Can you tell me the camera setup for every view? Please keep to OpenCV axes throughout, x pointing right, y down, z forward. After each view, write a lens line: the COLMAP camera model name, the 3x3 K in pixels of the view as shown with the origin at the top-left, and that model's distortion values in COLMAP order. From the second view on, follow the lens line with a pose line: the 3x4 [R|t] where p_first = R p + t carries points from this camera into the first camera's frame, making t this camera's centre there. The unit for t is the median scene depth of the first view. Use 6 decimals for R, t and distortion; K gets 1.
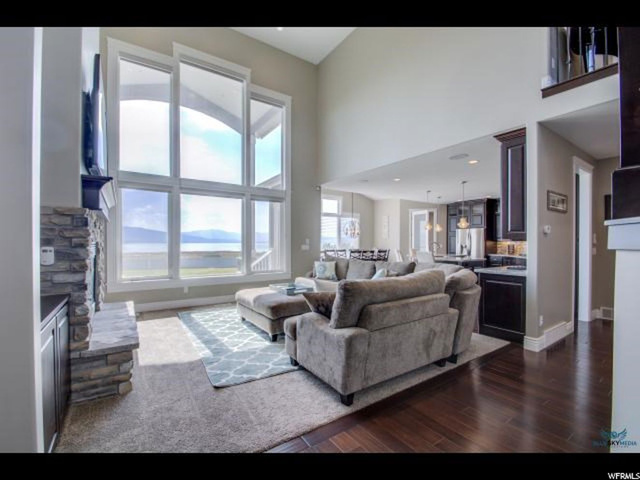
lens RADIAL K [[277.4, 0, 306.0], [0, 277.4, 243.7], [0, 0, 1]] dist [-0.000527, -0.000178]
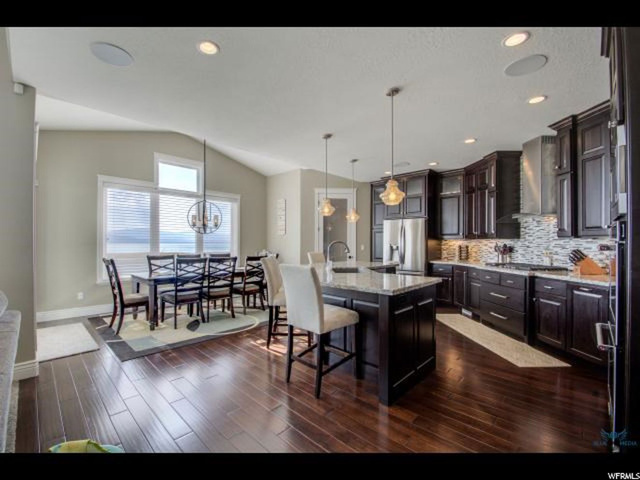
lens RADIAL K [[277.4, 0, 306.0], [0, 277.4, 243.7], [0, 0, 1]] dist [-0.000527, -0.000178]
pose [[0.978465, 0.000819, 0.206413, 0.254192], [-0.000239, 0.999996, -0.002838, 0.001585], [-0.206414, 0.002727, 0.978461, 0.444994]]
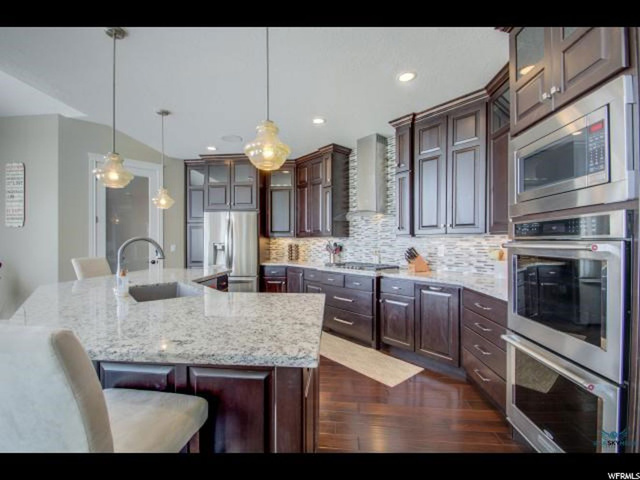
lens RADIAL K [[277.4, 0, 306.0], [0, 277.4, 243.7], [0, 0, 1]] dist [-0.000527, -0.000178]
pose [[0.624380, -0.003562, 0.781113, 0.295552], [0.003468, 0.999992, 0.001788, 0.001395], [-0.781113, 0.001593, 0.624387, 0.596747]]
